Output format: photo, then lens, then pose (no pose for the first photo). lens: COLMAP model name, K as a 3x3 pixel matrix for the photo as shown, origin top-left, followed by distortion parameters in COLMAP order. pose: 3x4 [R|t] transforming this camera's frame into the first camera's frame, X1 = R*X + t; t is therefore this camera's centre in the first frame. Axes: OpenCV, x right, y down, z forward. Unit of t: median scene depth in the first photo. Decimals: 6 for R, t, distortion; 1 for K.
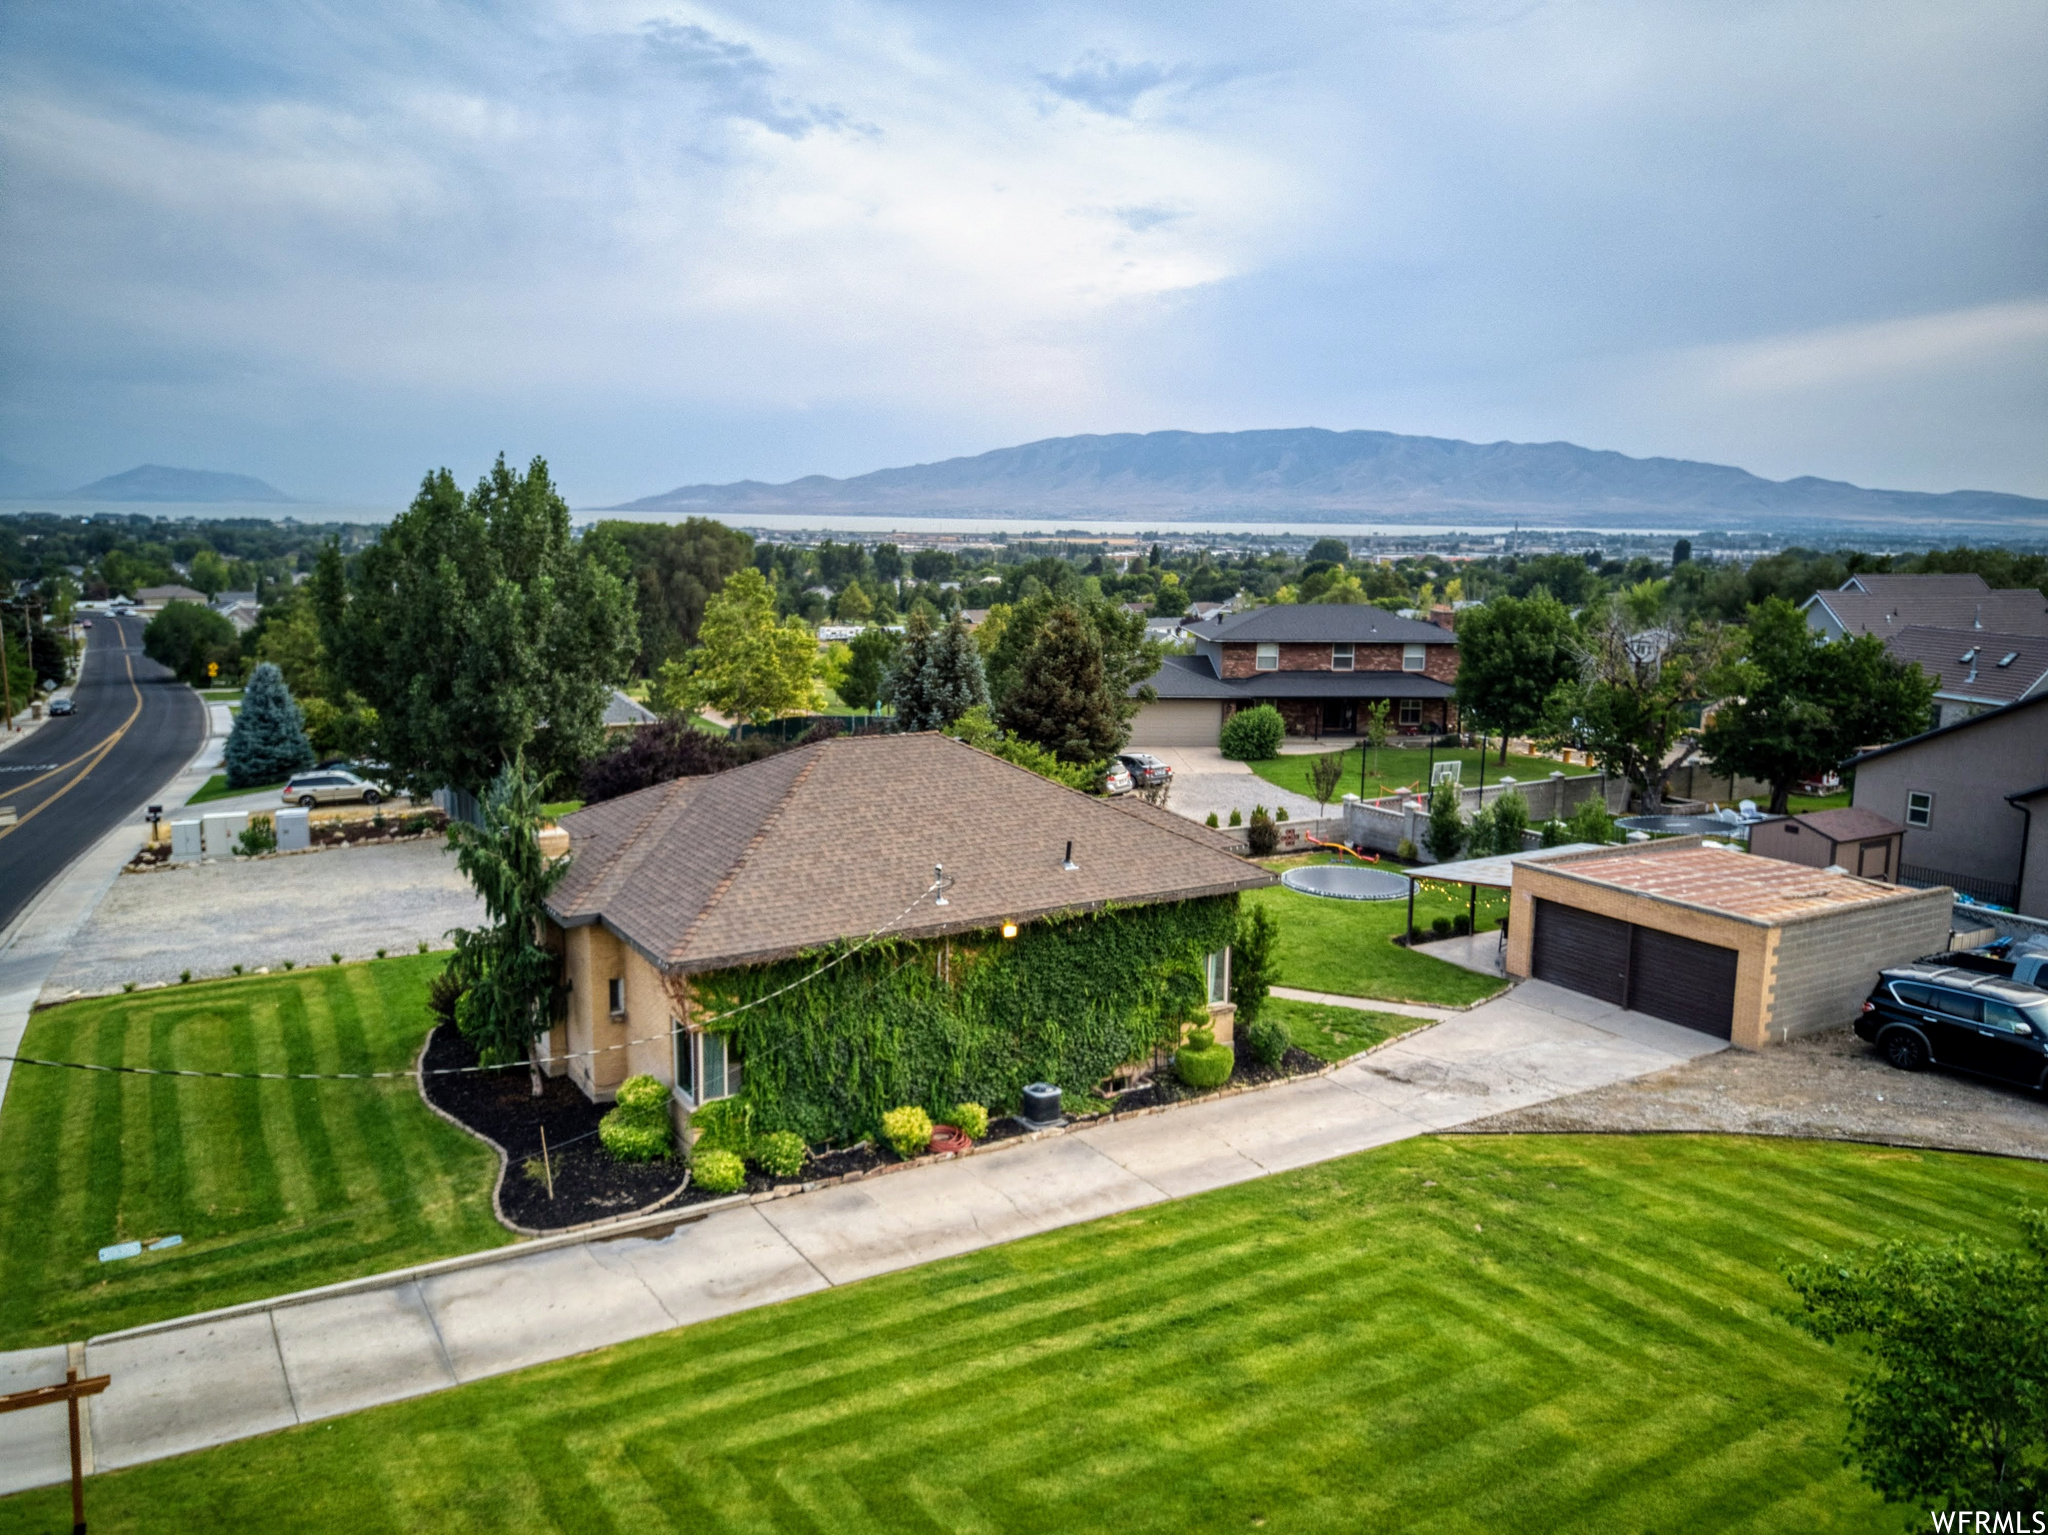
lens RADIAL K [[1578.2, 0, 1024.0], [0, 1578.2, 767.5], [0, 0, 1]] dist [-0.000727, -0.002885]
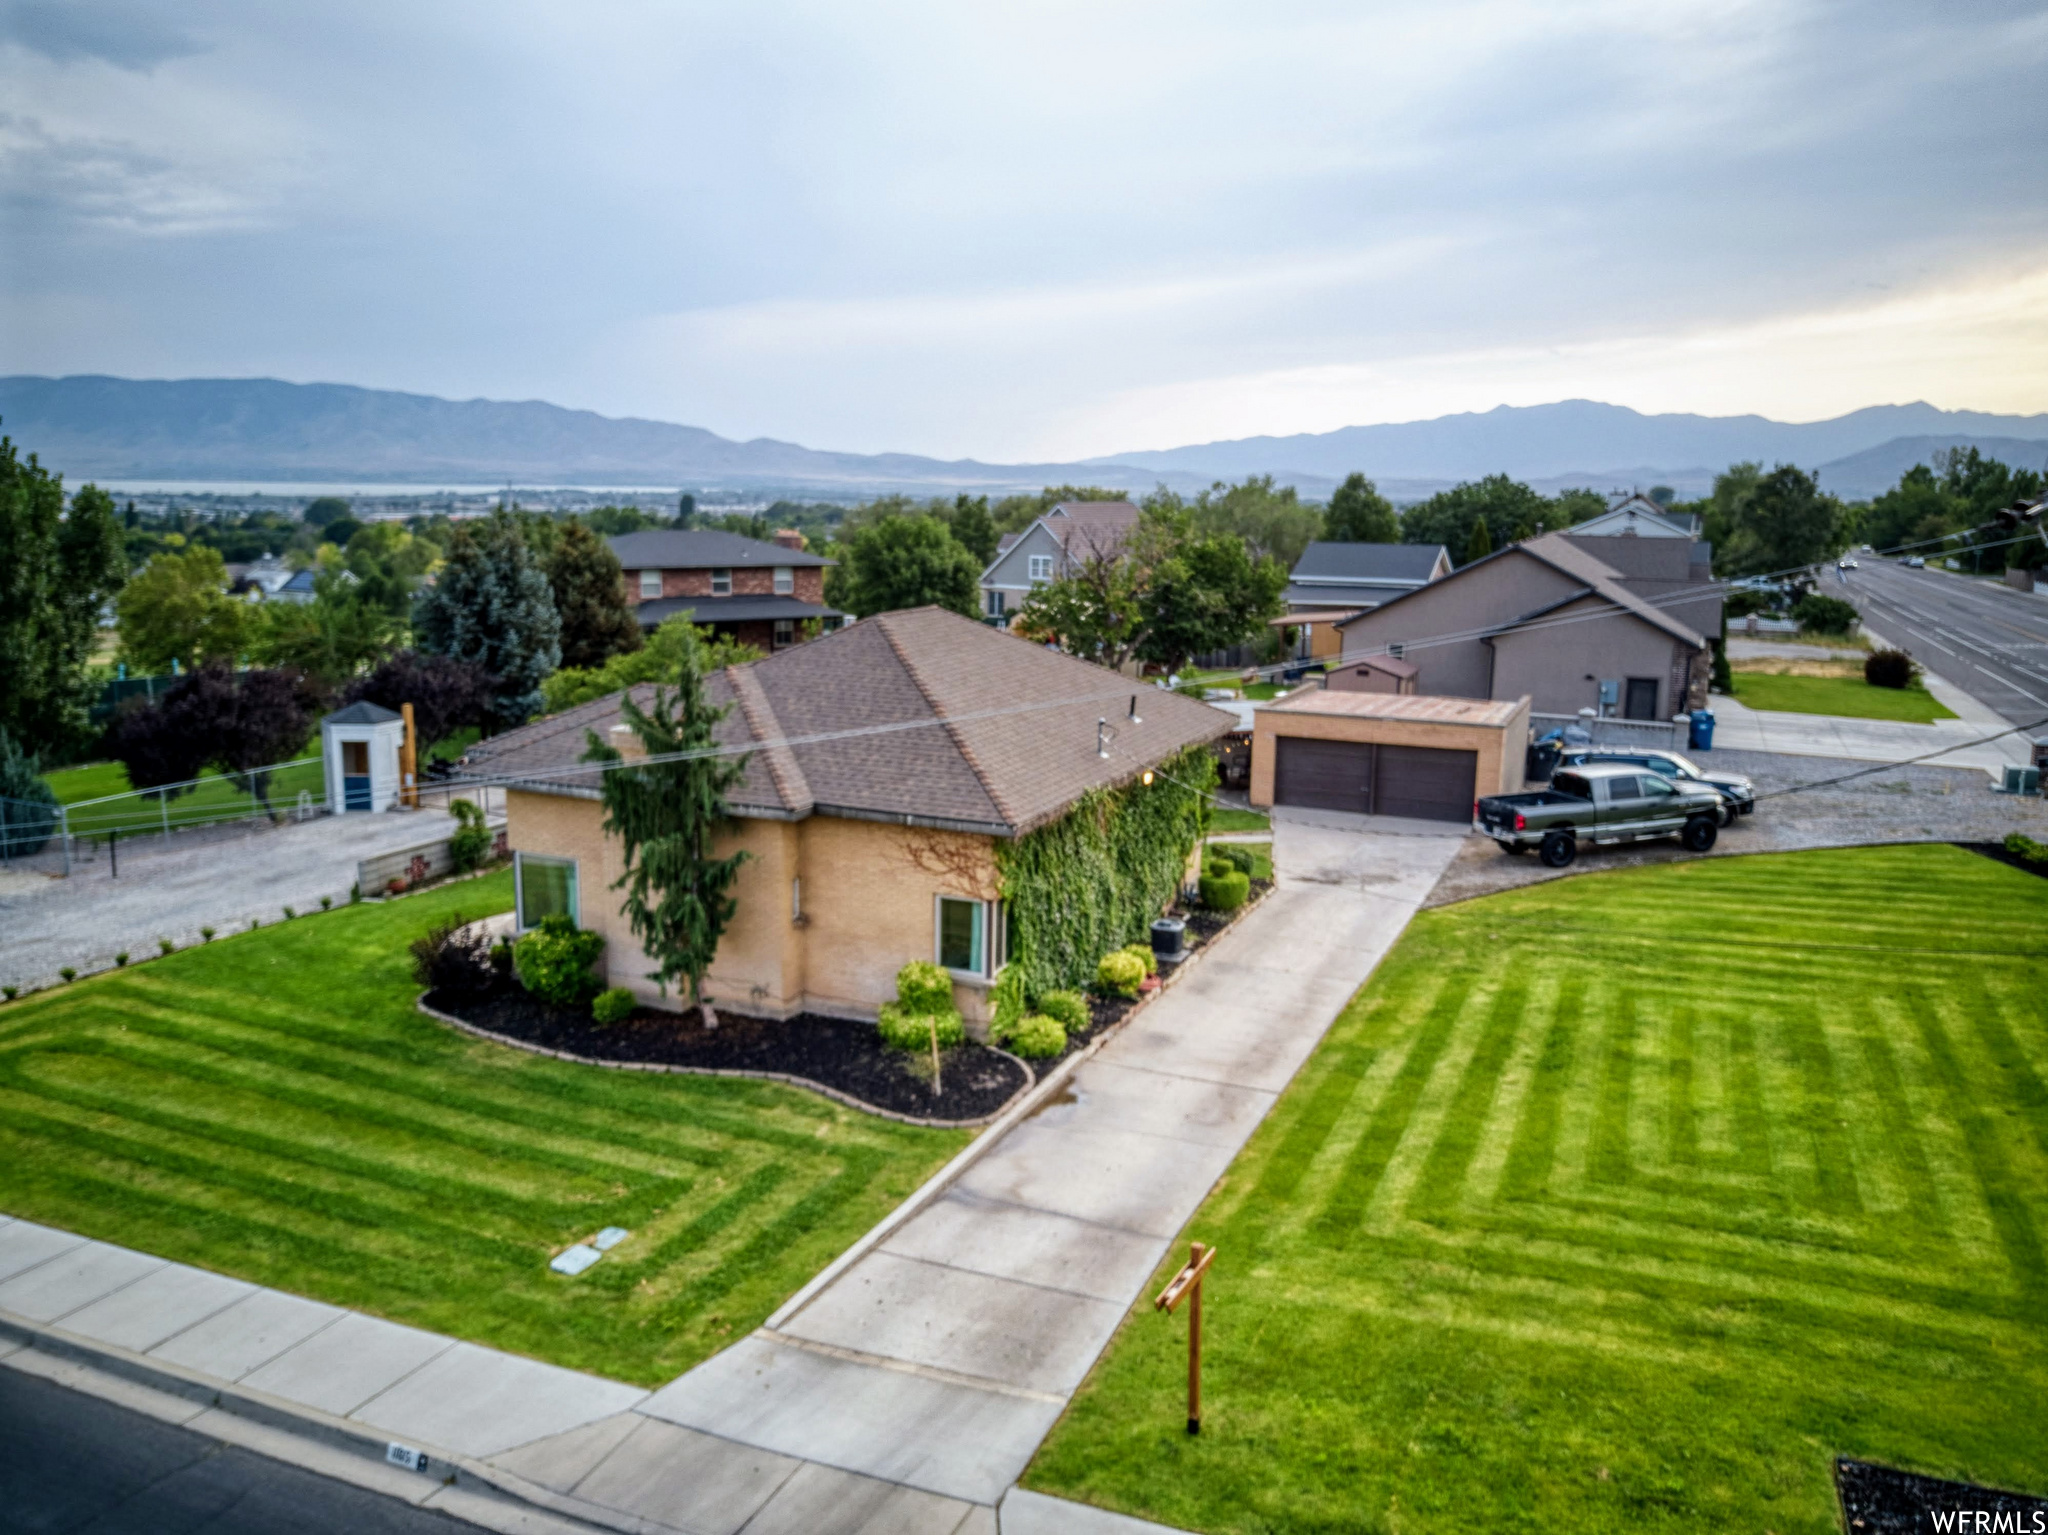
lens RADIAL K [[1571.0, 0, 1024.0], [0, 1571.0, 767.5], [0, 0, 1]] dist [-0.002156, -0.000529]
pose [[0.818364, -0.103142, 0.565368, -0.757287], [0.088057, 0.994651, 0.053997, 0.038072], [-0.567913, 0.005595, 0.823069, 0.214748]]
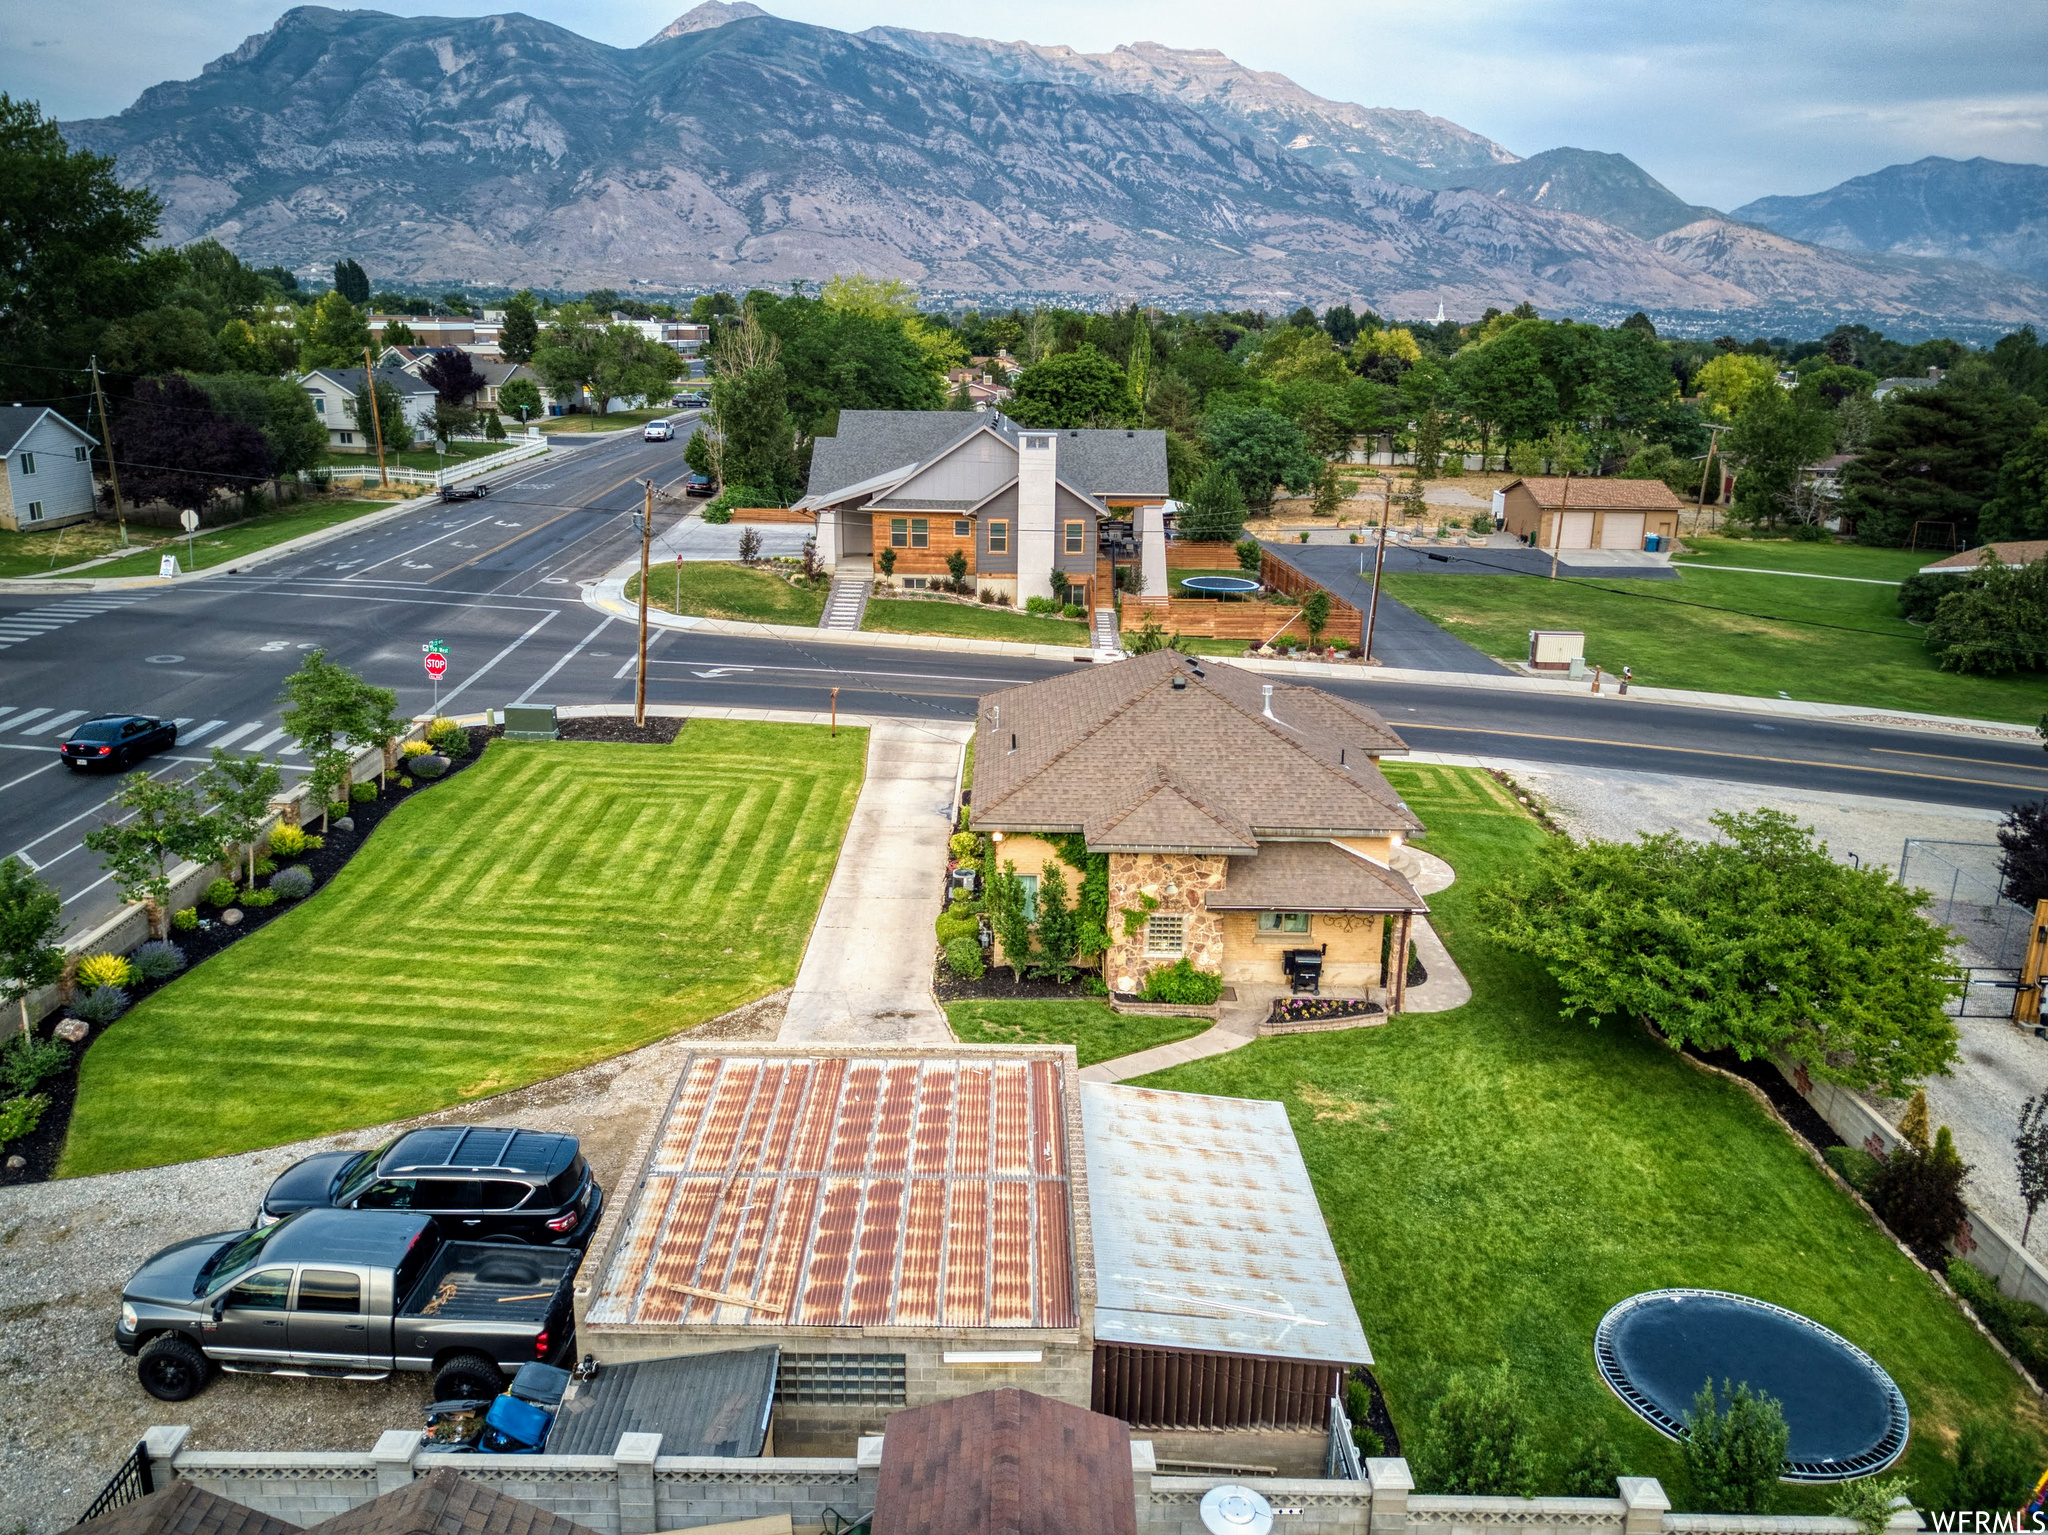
lens RADIAL K [[1593.6, 0, 1024.0], [0, 1593.6, 767.5], [0, 0, 1]] dist [0.017097, -0.002852]
pose [[-0.518992, 0.212443, -0.827959, 1.370642], [-0.158742, 0.927818, 0.337571, -0.454935], [0.839910, 0.306628, -0.447806, 1.940101]]
